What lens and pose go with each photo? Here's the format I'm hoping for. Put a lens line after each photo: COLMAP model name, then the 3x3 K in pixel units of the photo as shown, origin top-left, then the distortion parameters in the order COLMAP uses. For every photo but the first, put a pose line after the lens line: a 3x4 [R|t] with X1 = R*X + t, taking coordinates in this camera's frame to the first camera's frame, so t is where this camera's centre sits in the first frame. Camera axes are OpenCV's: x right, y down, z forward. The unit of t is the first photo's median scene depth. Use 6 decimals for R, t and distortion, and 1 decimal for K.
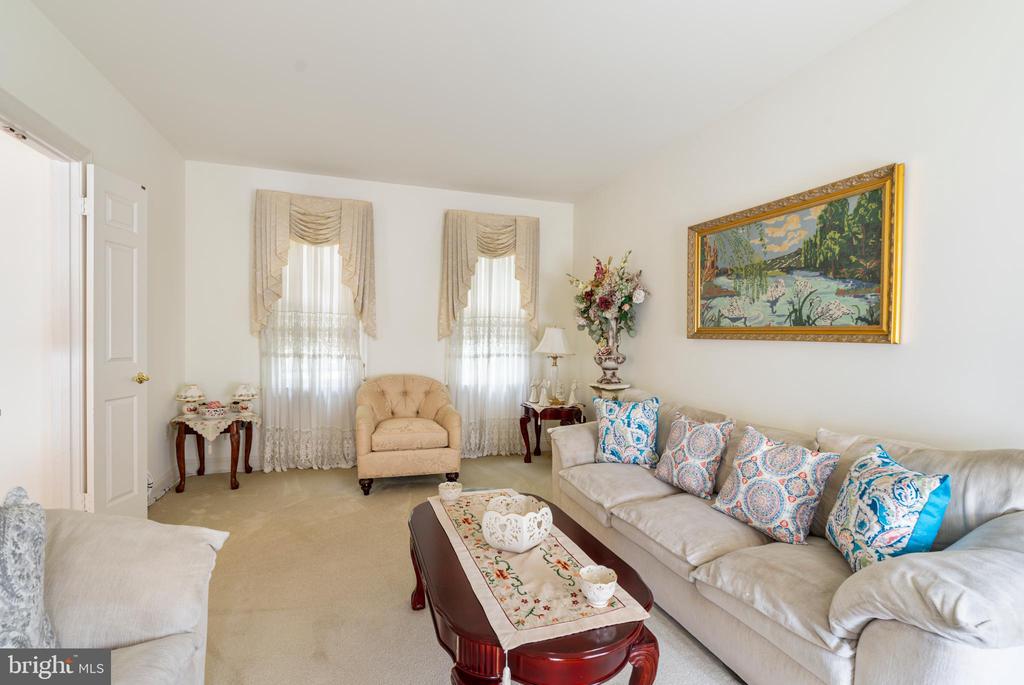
lens RADIAL K [[469.4, 0, 510.3], [0, 469.4, 341.0], [0, 0, 1]] dist [0.001530, 0.000202]
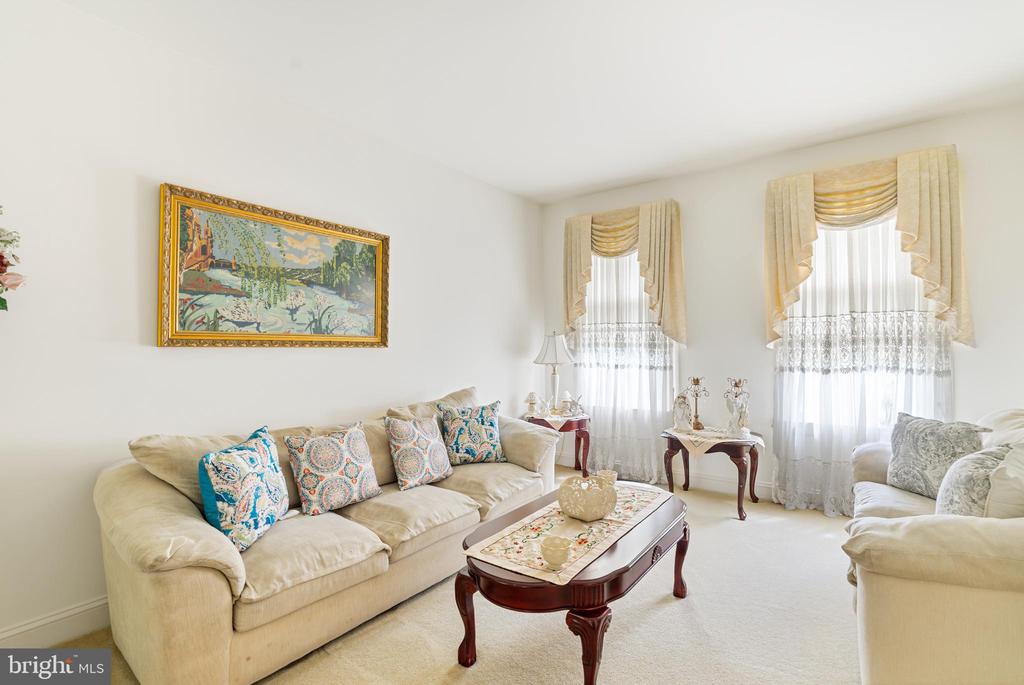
lens RADIAL K [[469.4, 0, 511.4], [0, 469.4, 339.2], [0, 0, 1]] dist [0.001530, 0.000202]
pose [[-0.569386, 0.002206, 0.822067, -0.573652], [0.006475, 0.999977, 0.001801, -0.017950], [-0.822045, 0.006348, -0.569388, 1.209725]]
